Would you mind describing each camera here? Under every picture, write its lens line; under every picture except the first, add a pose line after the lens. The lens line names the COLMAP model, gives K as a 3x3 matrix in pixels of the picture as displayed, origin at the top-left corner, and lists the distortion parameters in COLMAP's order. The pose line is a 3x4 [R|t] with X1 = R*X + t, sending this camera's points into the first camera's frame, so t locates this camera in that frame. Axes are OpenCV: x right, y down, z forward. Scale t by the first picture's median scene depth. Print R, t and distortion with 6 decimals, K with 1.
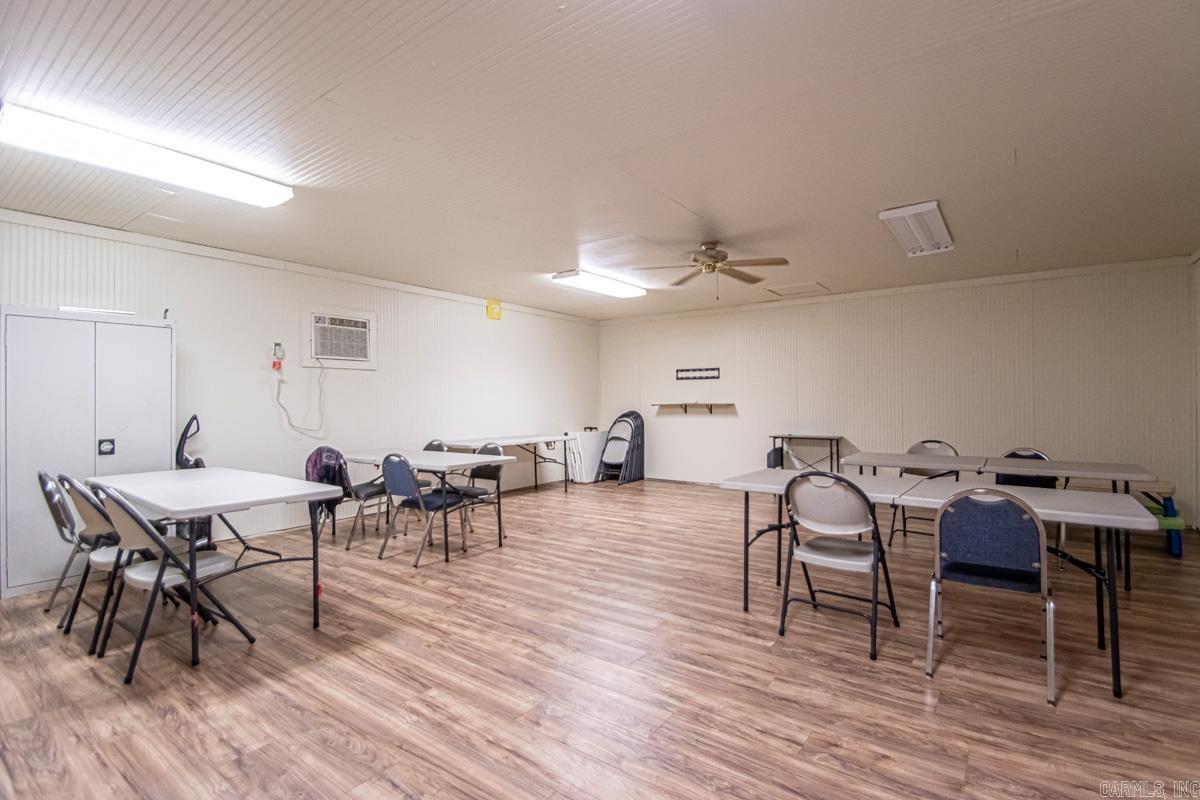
lens RADIAL K [[563.3, 0, 600.1], [0, 563.3, 400.4], [0, 0, 1]] dist [-0.004363, -0.002103]
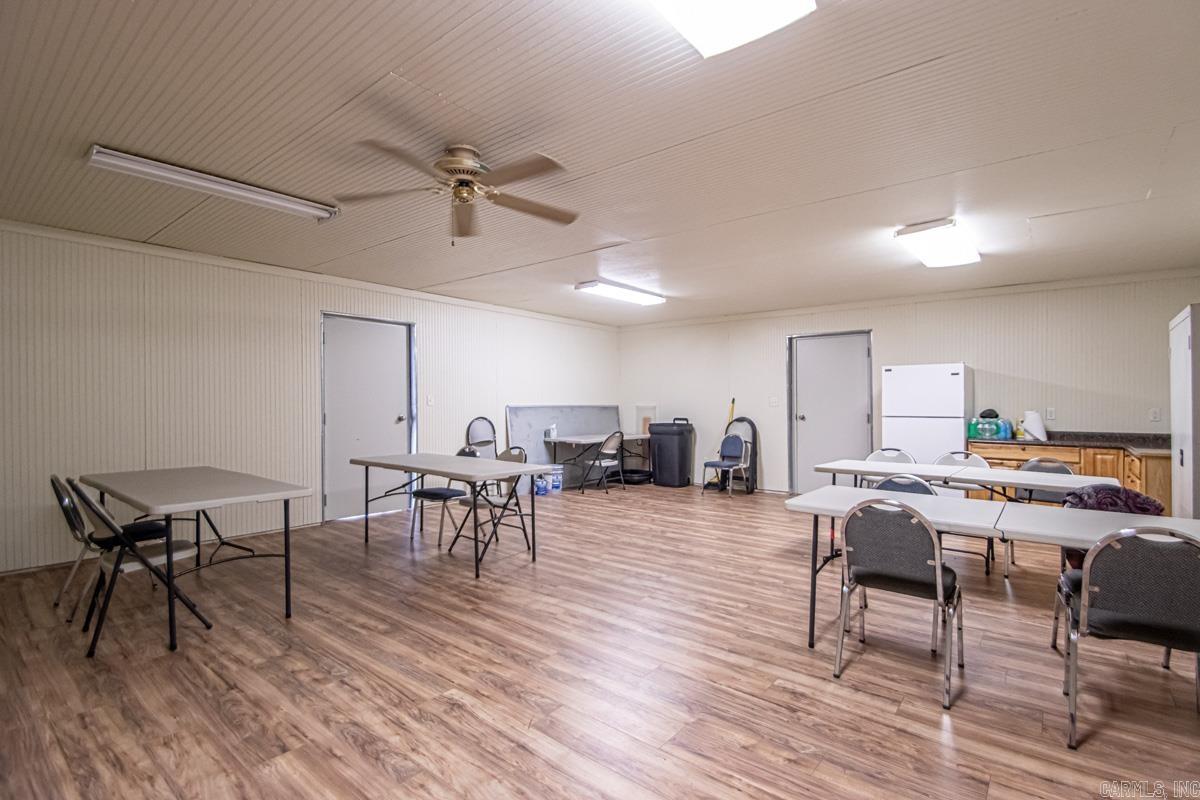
lens RADIAL K [[563.3, 0, 601.2], [0, 563.3, 401.7], [0, 0, 1]] dist [-0.004363, -0.002103]
pose [[-0.998966, 0.008708, 0.044613, 0.027524], [0.008355, 0.999932, -0.008076, -0.002902], [-0.044681, -0.007695, -0.998972, 2.100181]]
